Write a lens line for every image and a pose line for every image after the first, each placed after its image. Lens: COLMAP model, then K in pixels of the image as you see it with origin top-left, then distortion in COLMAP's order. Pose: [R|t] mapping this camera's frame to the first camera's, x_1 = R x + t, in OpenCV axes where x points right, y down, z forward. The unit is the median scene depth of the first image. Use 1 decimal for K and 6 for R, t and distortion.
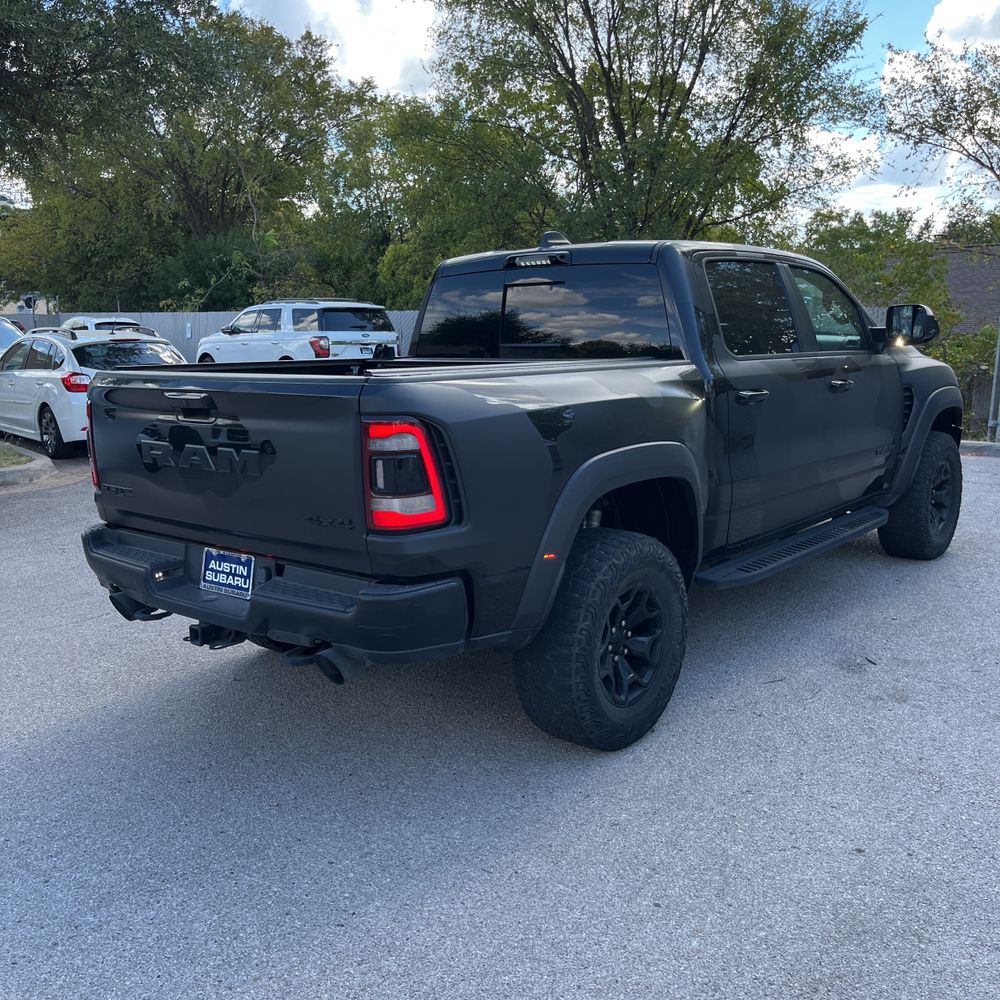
lens RADIAL K [[997.5, 0, 506.1], [0, 997.5, 492.0], [0, 0, 1]] dist [0.023909, 0.000000]
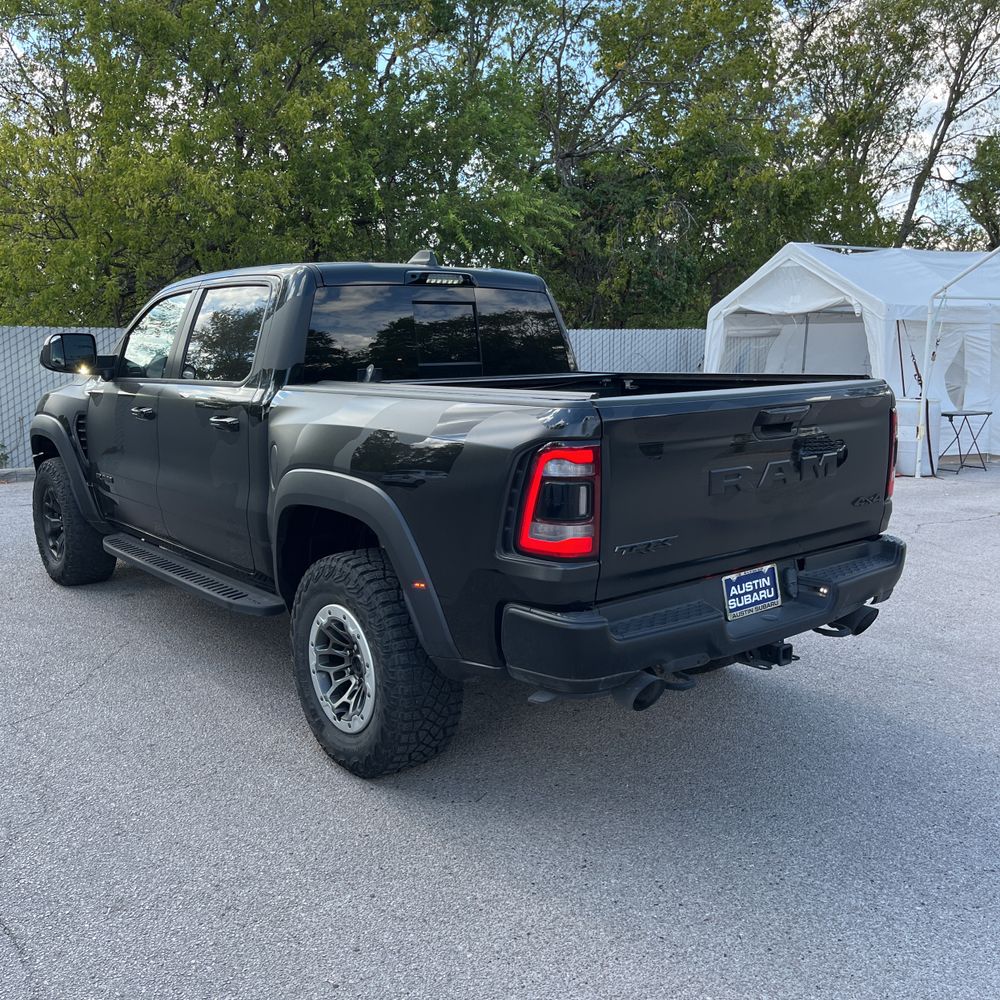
lens RADIAL K [[997.5, 0, 504.9], [0, 997.5, 501.0], [0, 0, 1]] dist [0.023909, 0.000000]
pose [[0.212383, -0.146245, 0.966181, -1.262123], [0.162226, 0.980294, 0.112721, -0.156500], [-0.963626, 0.132800, 0.231923, 0.985335]]
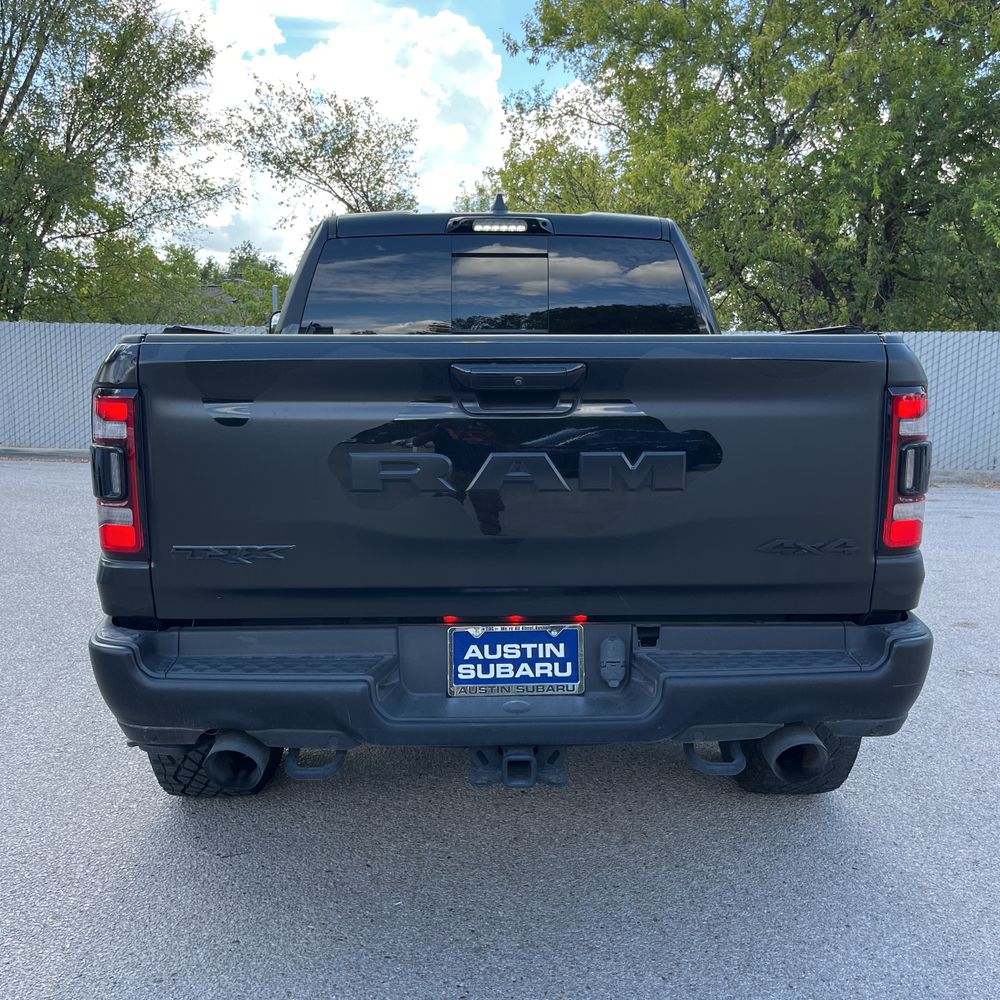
lens RADIAL K [[997.5, 0, 501.3], [0, 997.5, 509.5], [0, 0, 1]] dist [0.023909, 0.000000]
pose [[0.764661, -0.080657, 0.639365, -0.668071], [0.092462, 0.995603, 0.015016, -0.021828], [-0.637765, 0.047634, 0.768757, 0.520840]]
